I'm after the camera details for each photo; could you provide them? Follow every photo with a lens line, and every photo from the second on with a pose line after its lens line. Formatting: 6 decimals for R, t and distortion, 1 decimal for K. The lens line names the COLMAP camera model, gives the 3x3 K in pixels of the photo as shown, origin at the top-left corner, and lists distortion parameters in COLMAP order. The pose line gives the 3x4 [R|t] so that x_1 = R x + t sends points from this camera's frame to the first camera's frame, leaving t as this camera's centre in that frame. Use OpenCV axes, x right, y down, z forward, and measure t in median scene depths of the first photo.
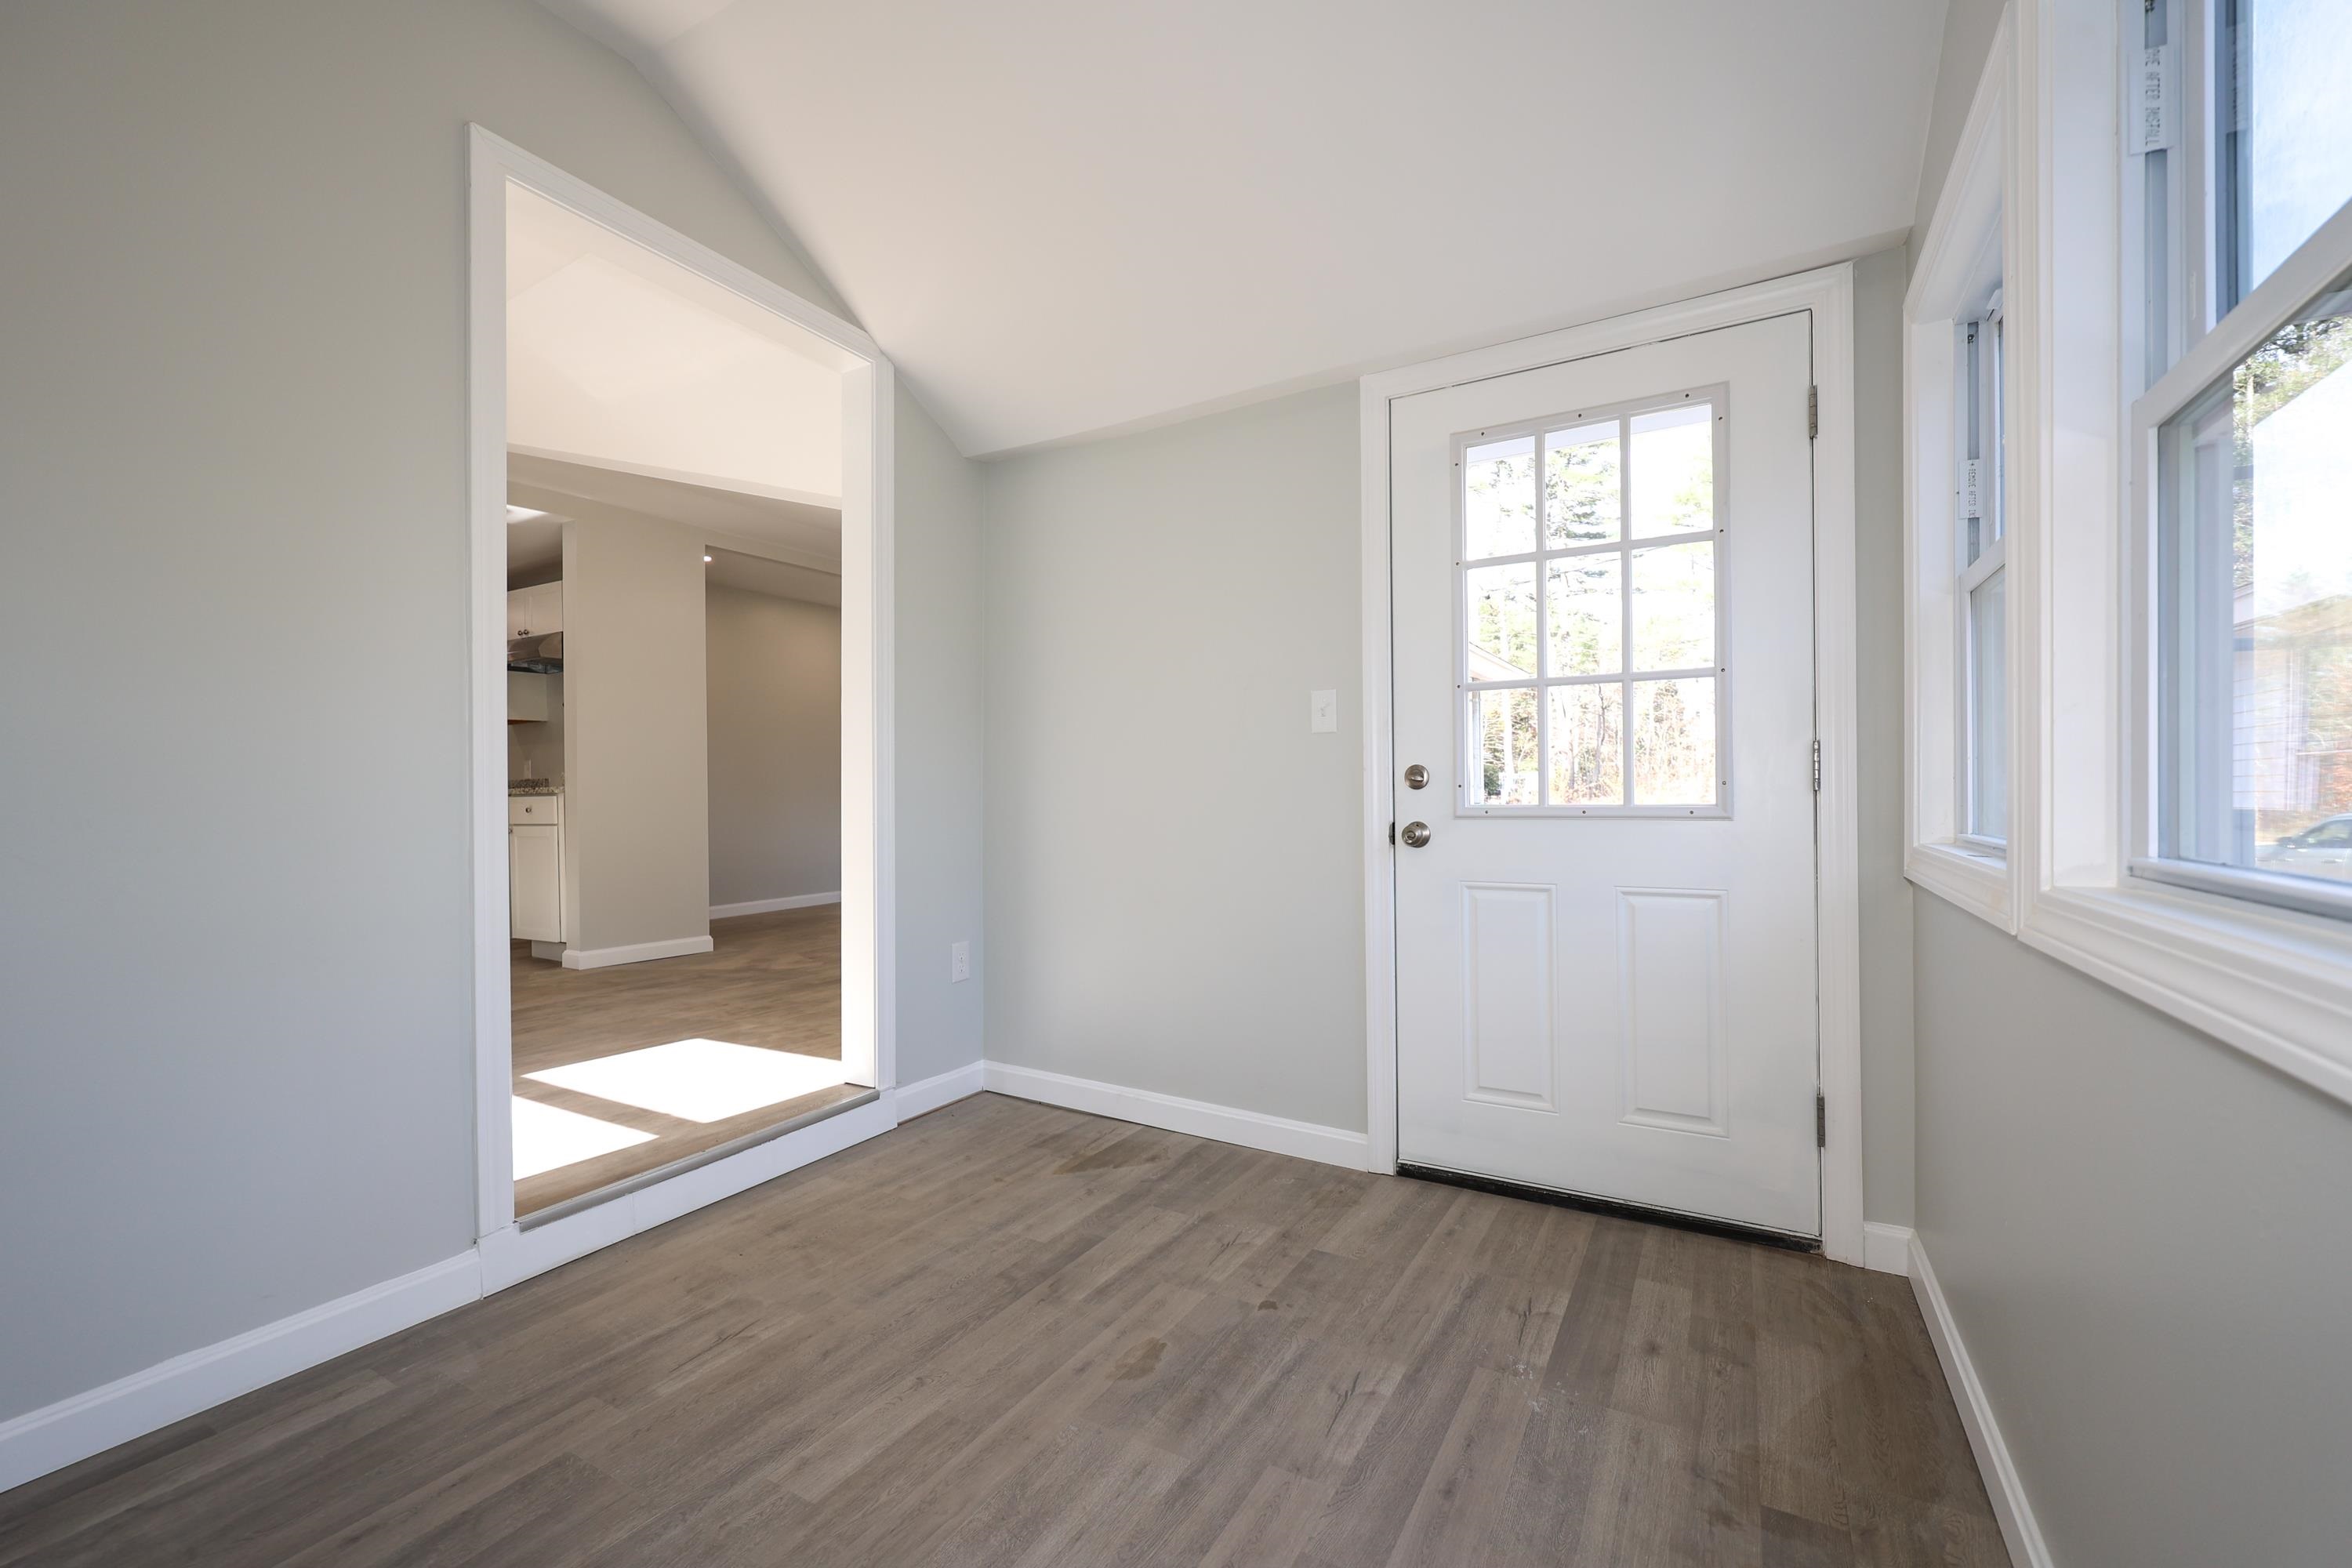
lens RADIAL K [[982.0, 0, 1176.0], [0, 982.0, 784.0], [0, 0, 1]] dist [0.001530, 0.000179]
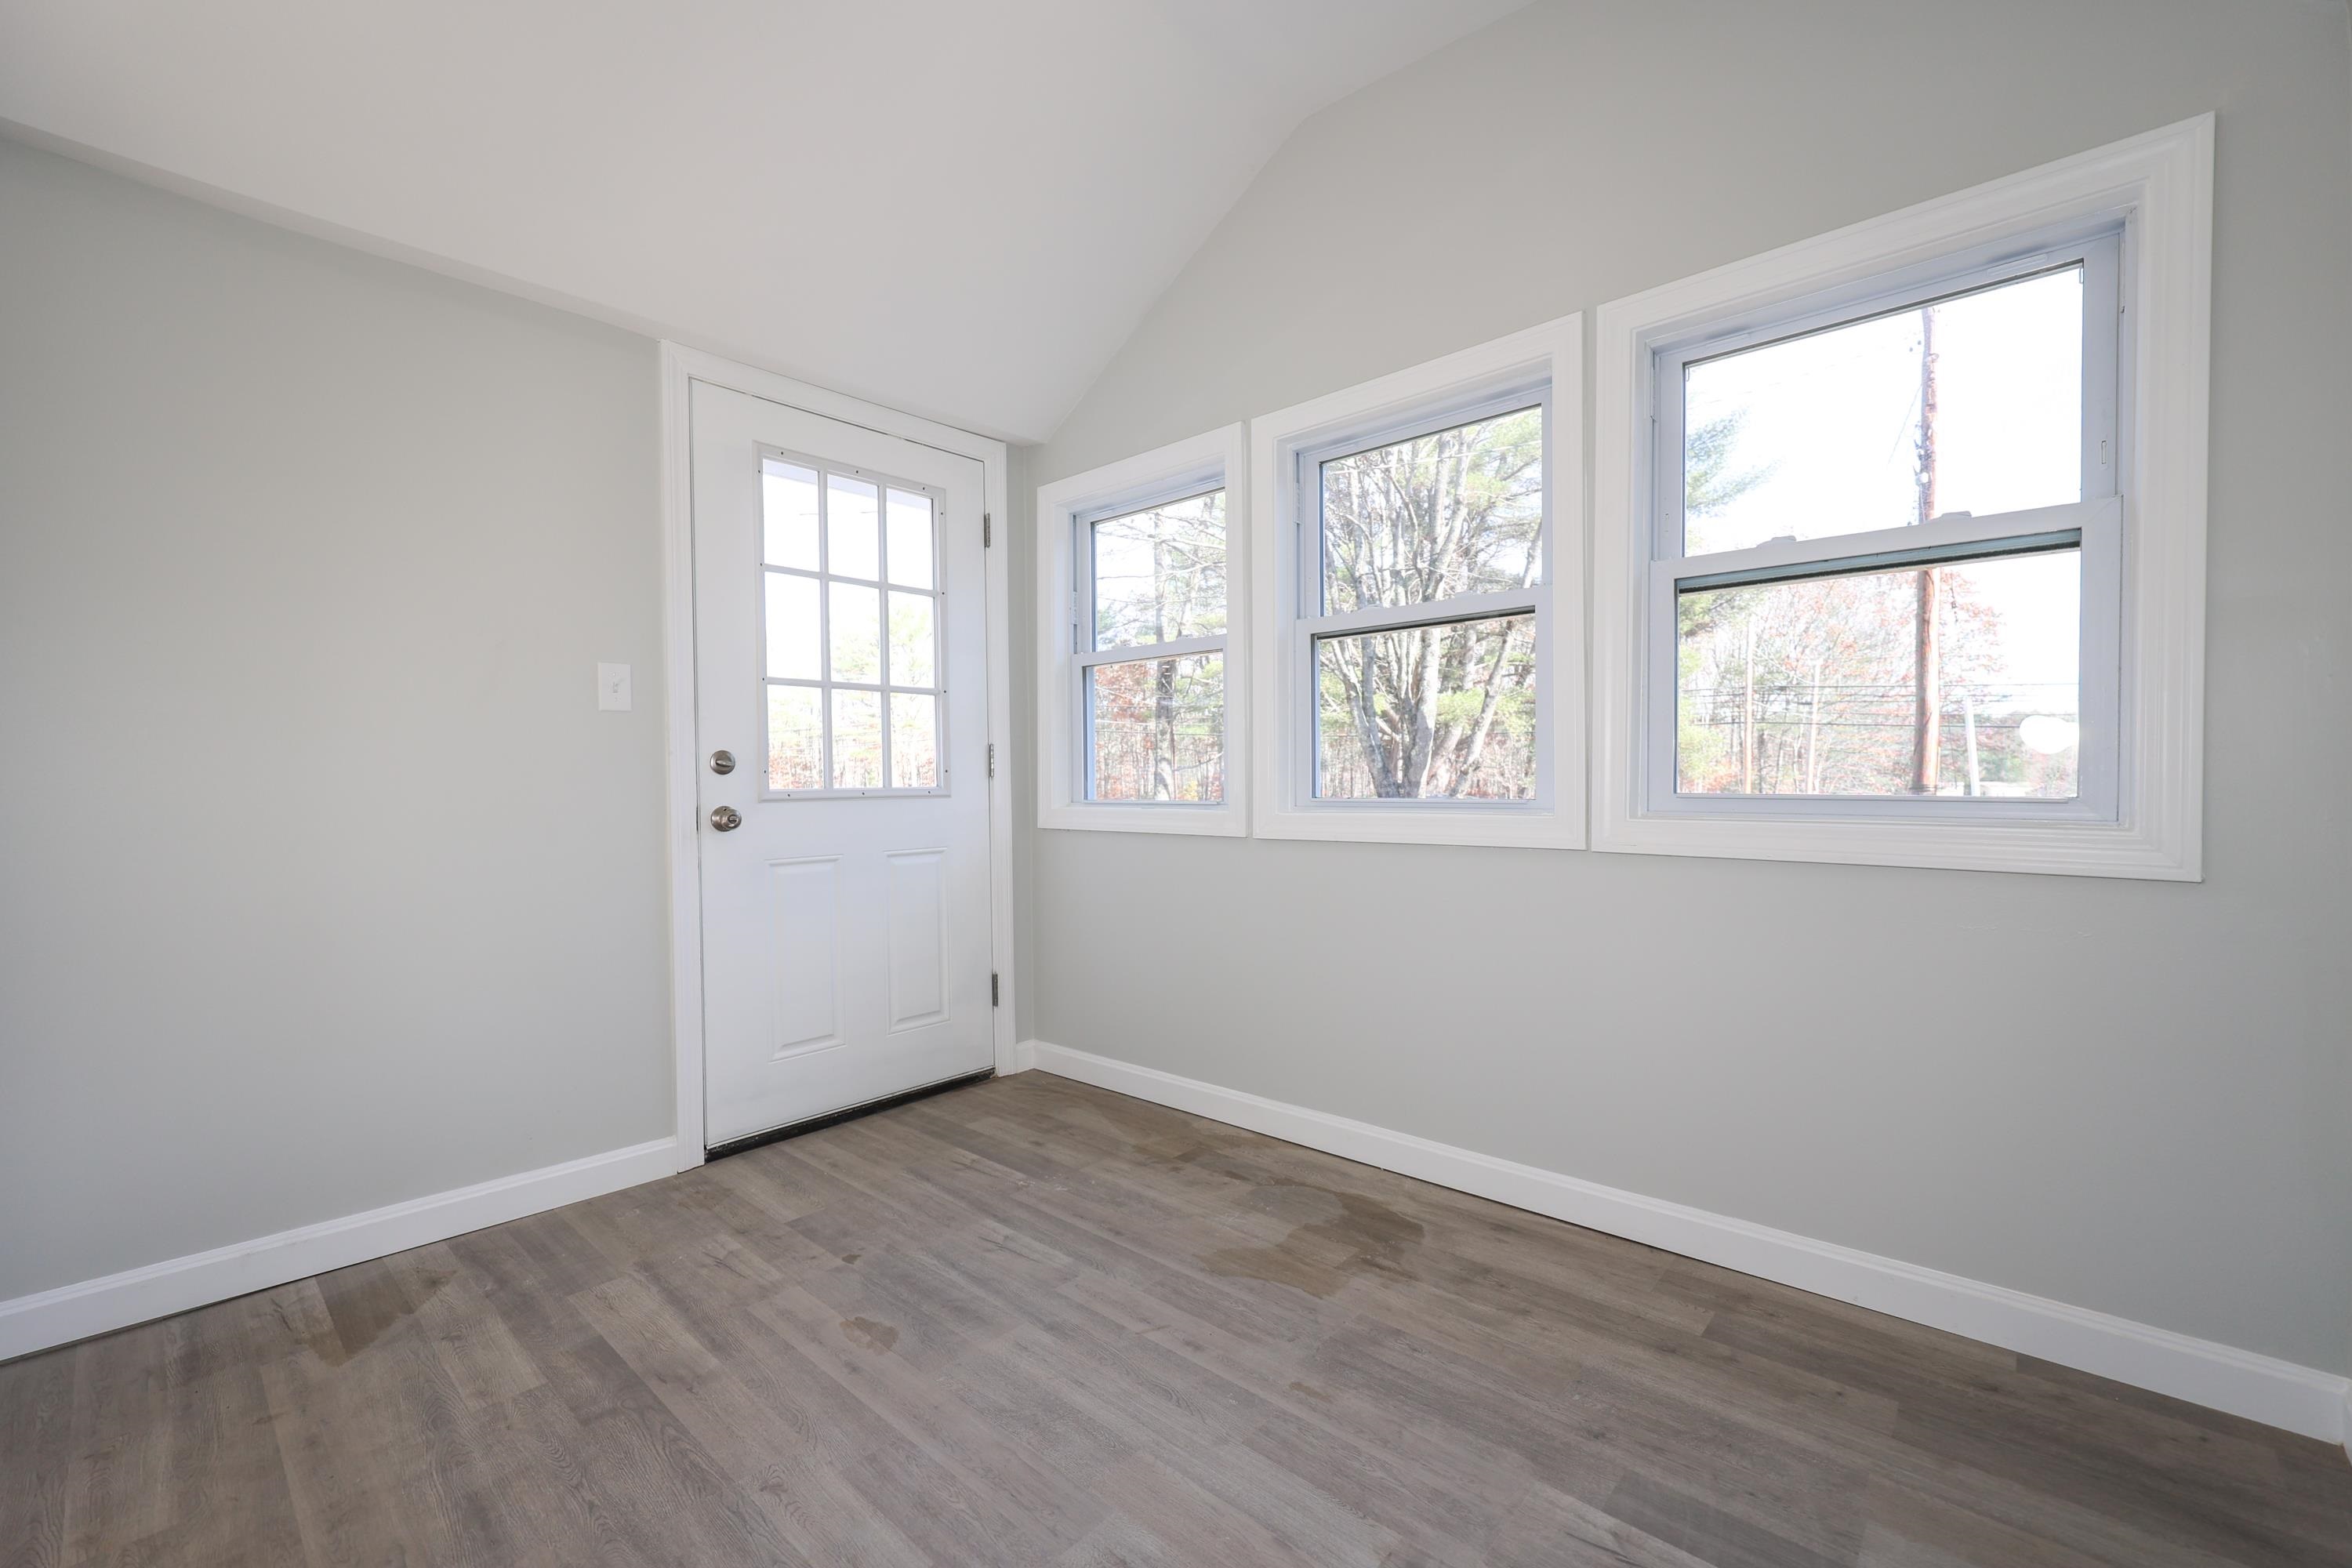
lens RADIAL K [[982.0, 0, 1176.0], [0, 982.0, 784.0], [0, 0, 1]] dist [0.001530, 0.000179]
pose [[0.201218, 0.002291, 0.979544, -0.755449], [0.002067, 0.999994, -0.002764, 0.021521], [-0.979544, 0.002581, 0.201212, 0.385460]]
